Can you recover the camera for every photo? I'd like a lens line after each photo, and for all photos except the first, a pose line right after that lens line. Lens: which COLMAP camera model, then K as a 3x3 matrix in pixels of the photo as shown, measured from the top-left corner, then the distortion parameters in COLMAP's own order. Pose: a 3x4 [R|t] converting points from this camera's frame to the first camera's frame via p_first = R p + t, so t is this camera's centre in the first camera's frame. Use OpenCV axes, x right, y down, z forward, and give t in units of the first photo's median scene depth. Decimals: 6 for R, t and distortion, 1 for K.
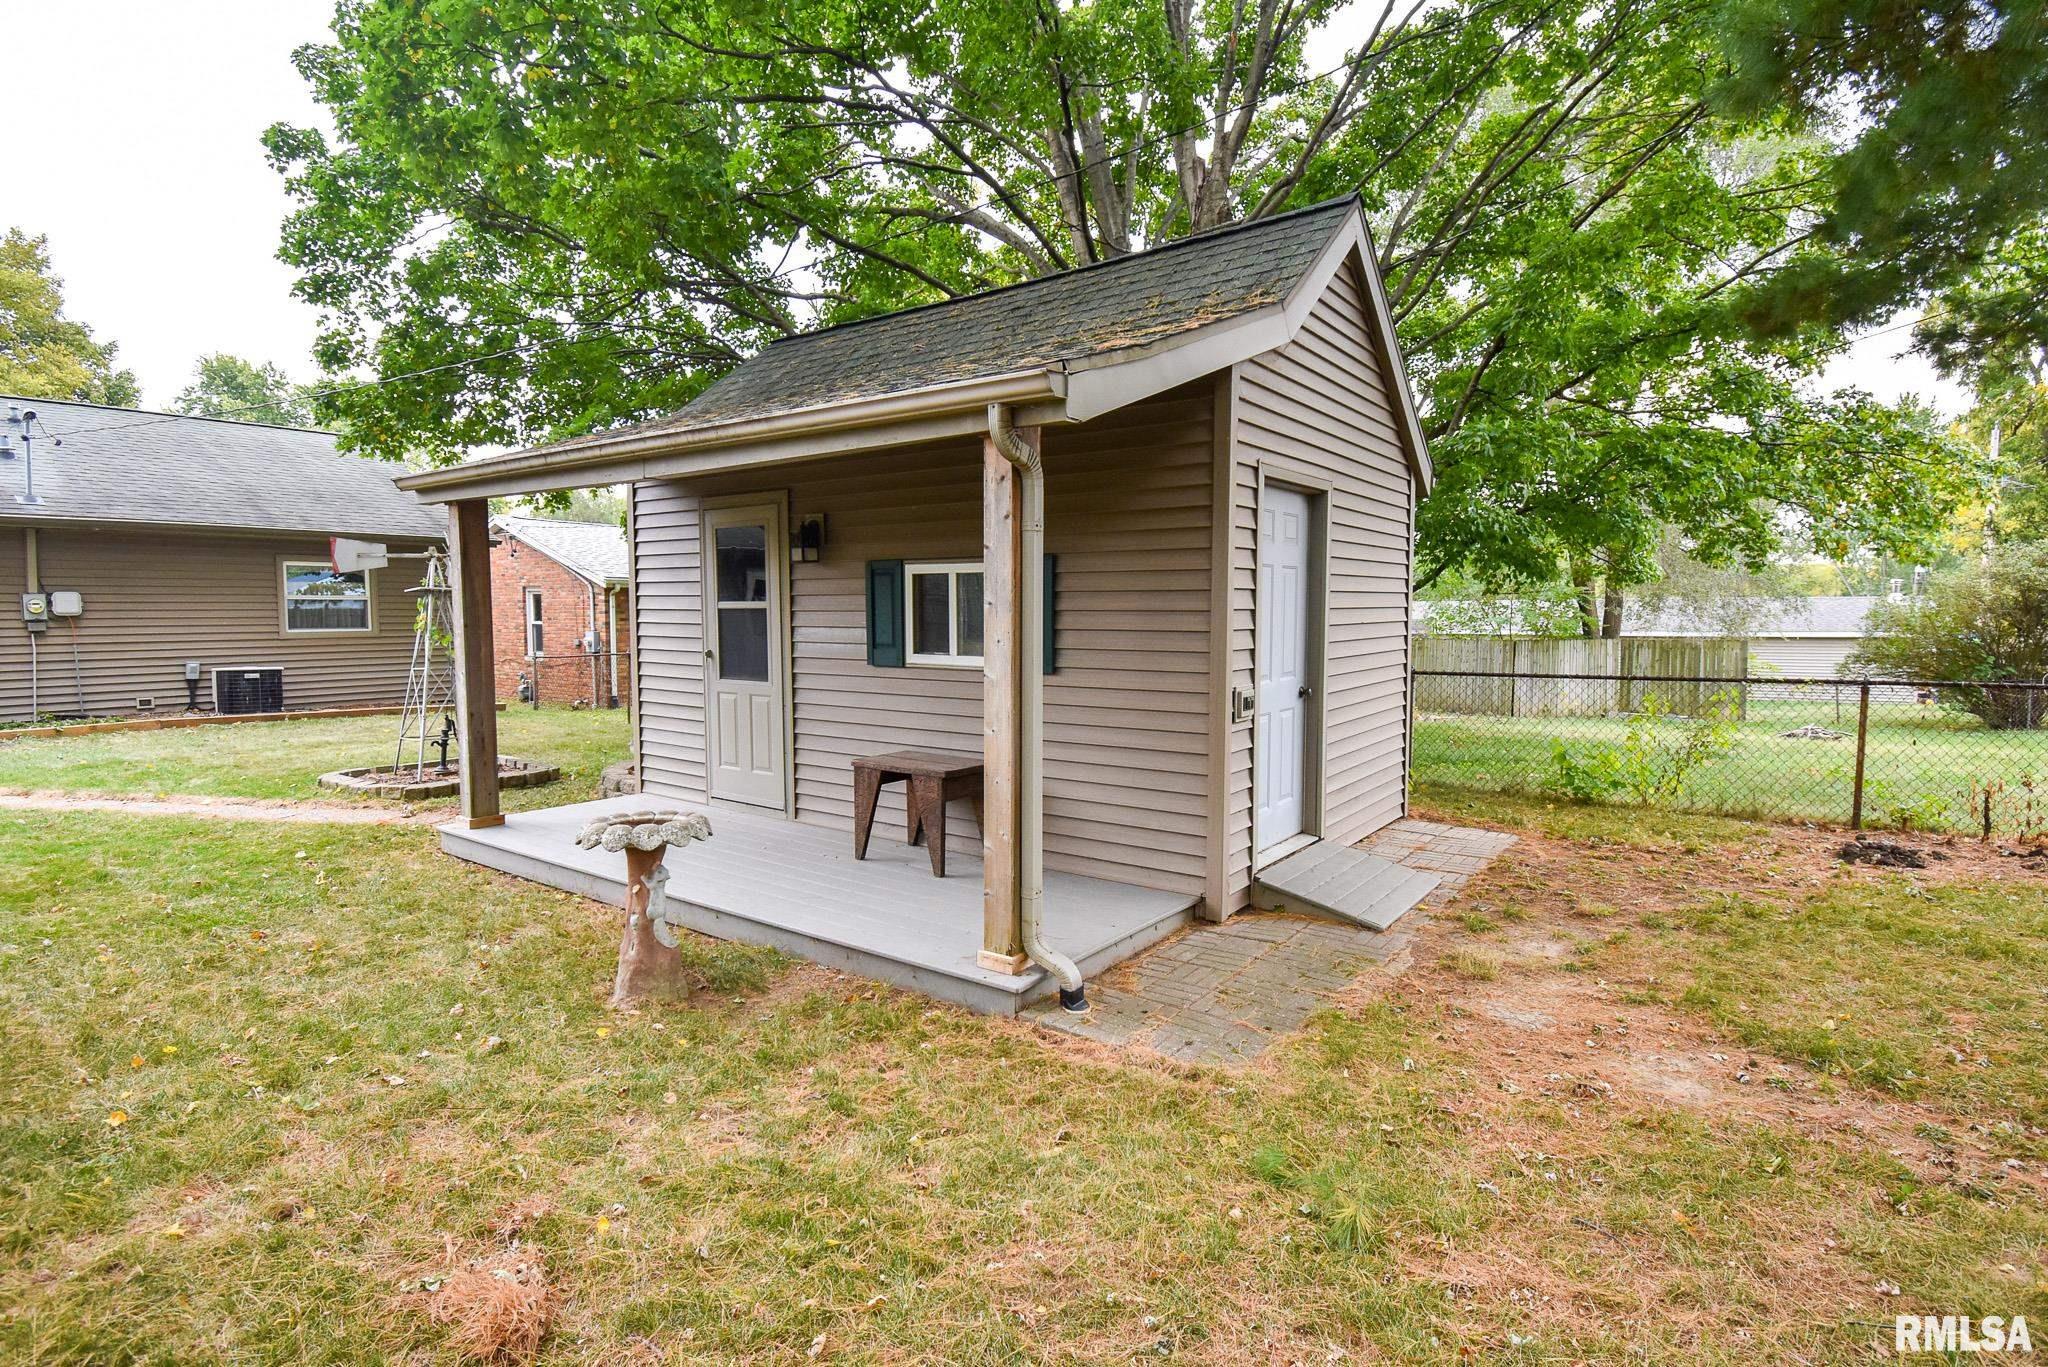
lens RADIAL K [[1006.1, 0, 1024.2], [0, 1006.1, 689.9], [0, 0, 1]] dist [-0.009806, -0.000812]
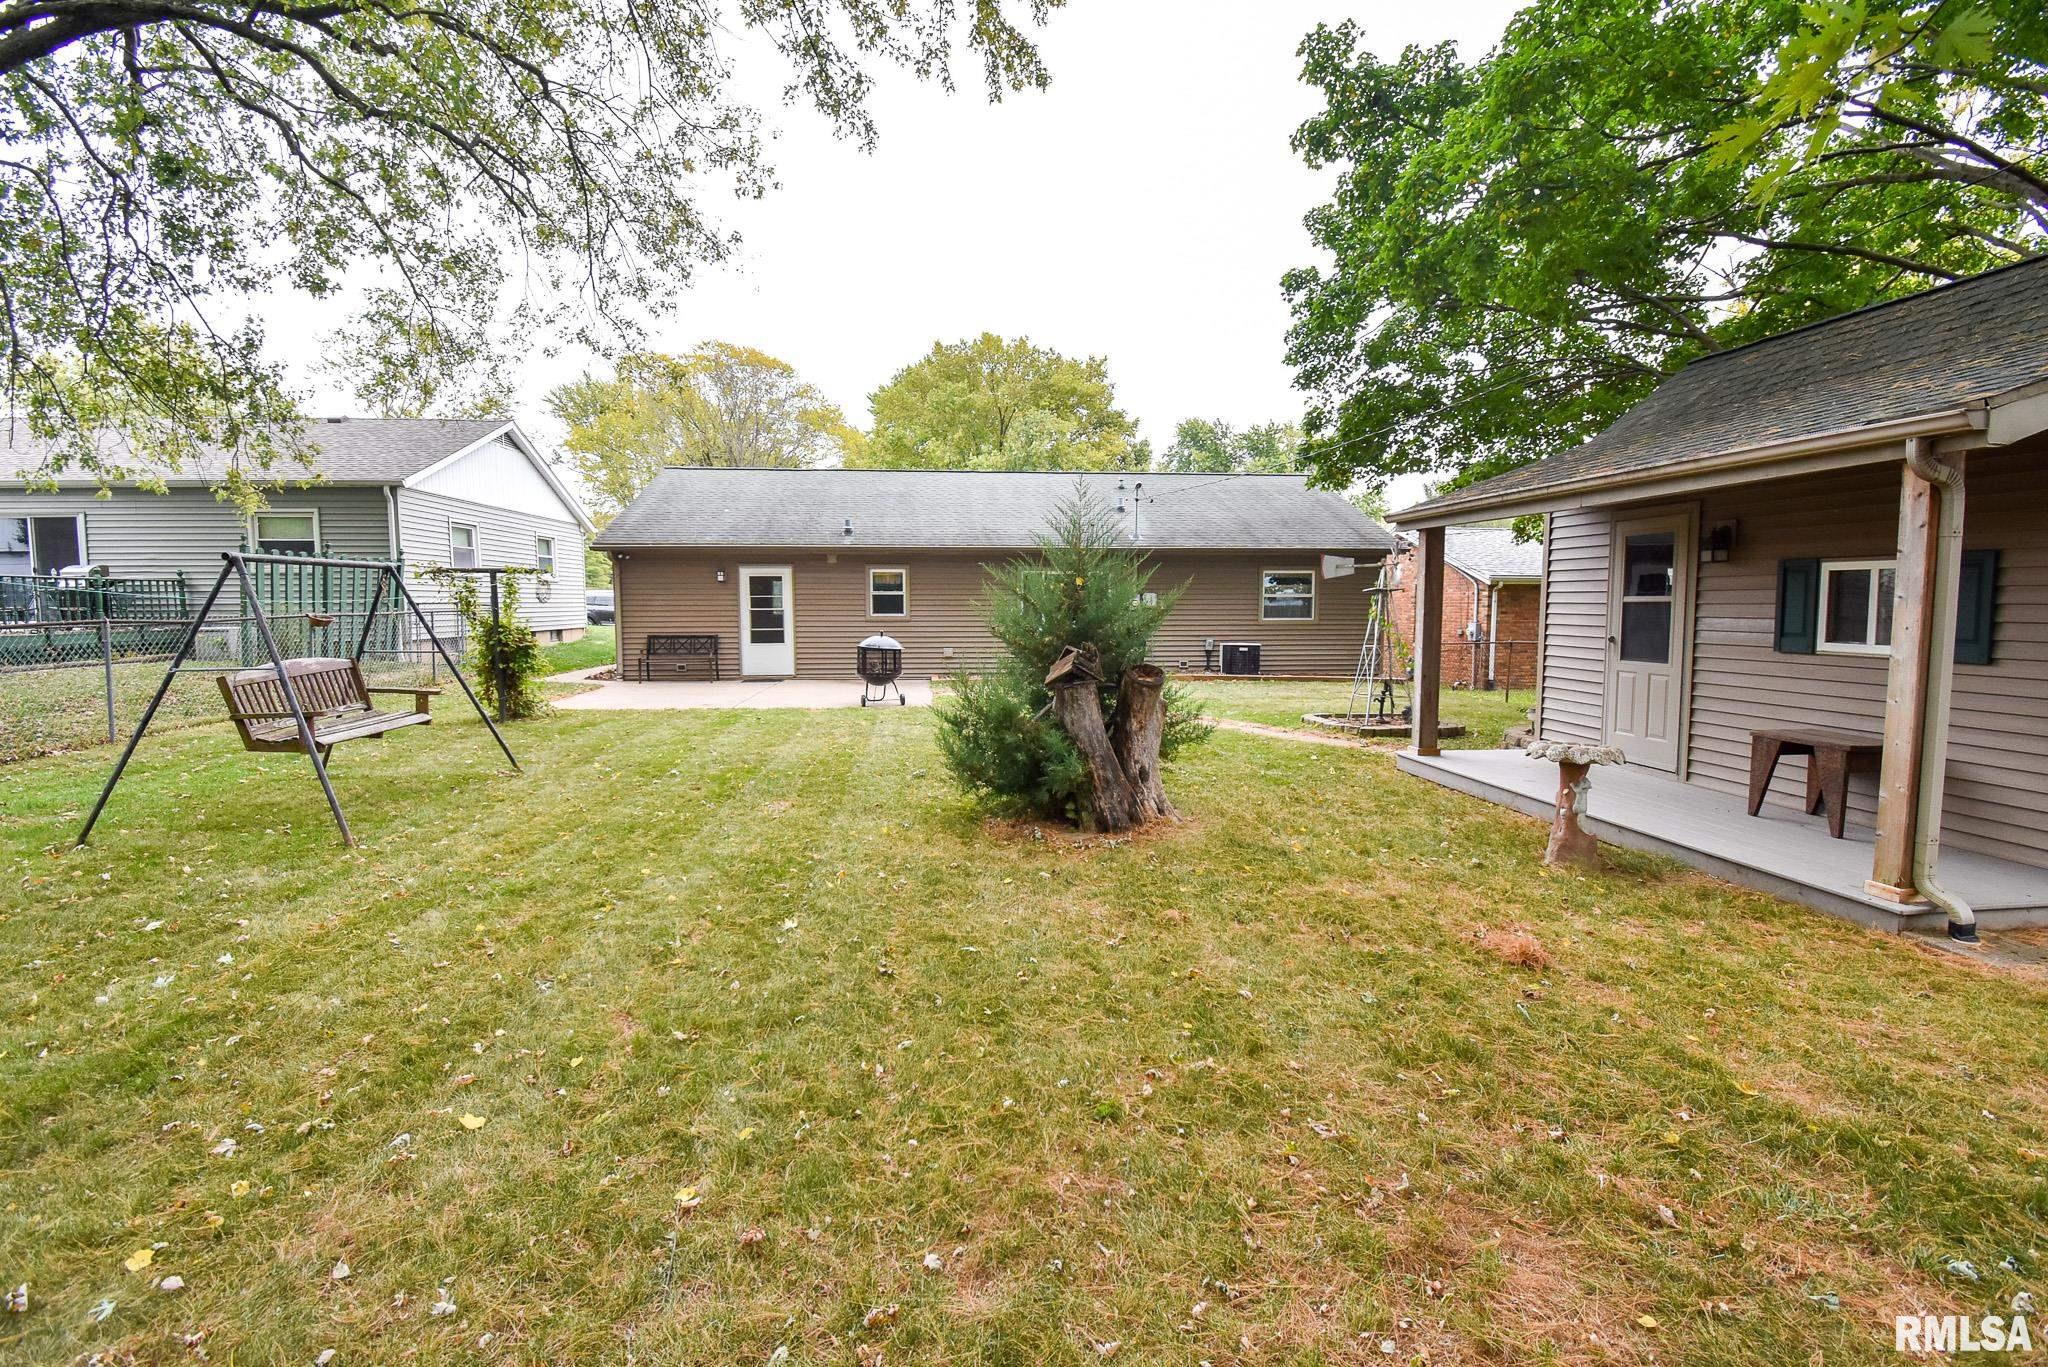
lens RADIAL K [[942.2, 0, 1021.8], [0, 942.2, 680.9], [0, 0, 1]] dist [0.021890, -0.027700]
pose [[0.677281, 0.058162, -0.733422, 0.053351], [-0.057608, 0.998002, 0.025946, 0.029310], [0.733466, 0.024679, 0.679278, -0.344104]]
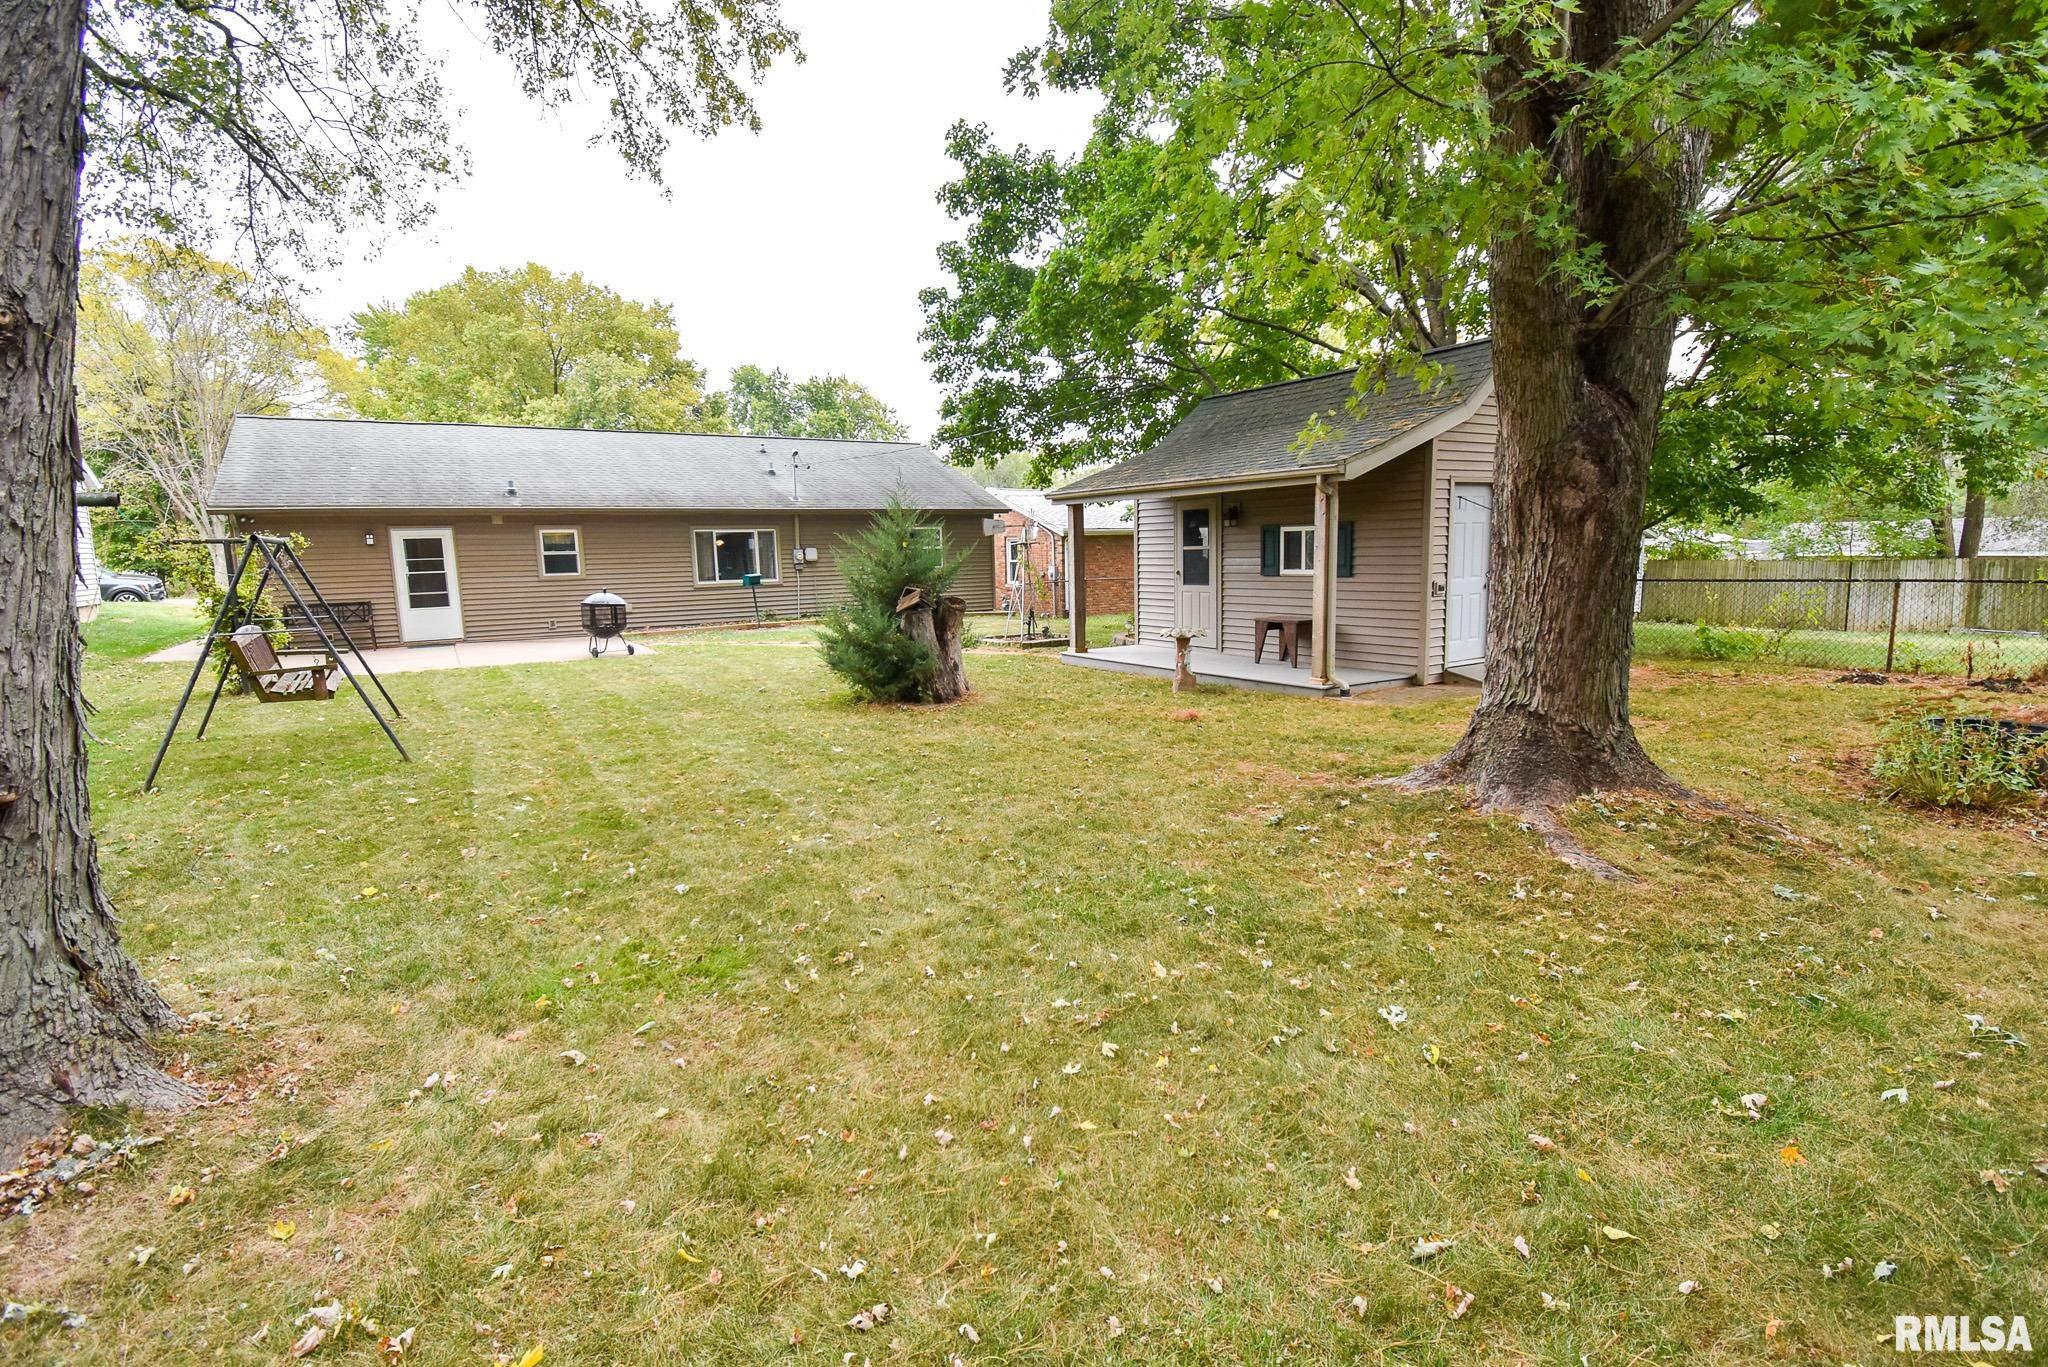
lens RADIAL K [[974.9, 0, 1024.0], [0, 974.9, 683.5], [0, 0, 1]] dist [0.021794, -0.025413]
pose [[0.937553, 0.024154, -0.347002, 0.090608], [-0.002805, 0.998079, 0.061893, 0.073302], [0.347830, -0.057055, 0.935820, -1.061627]]
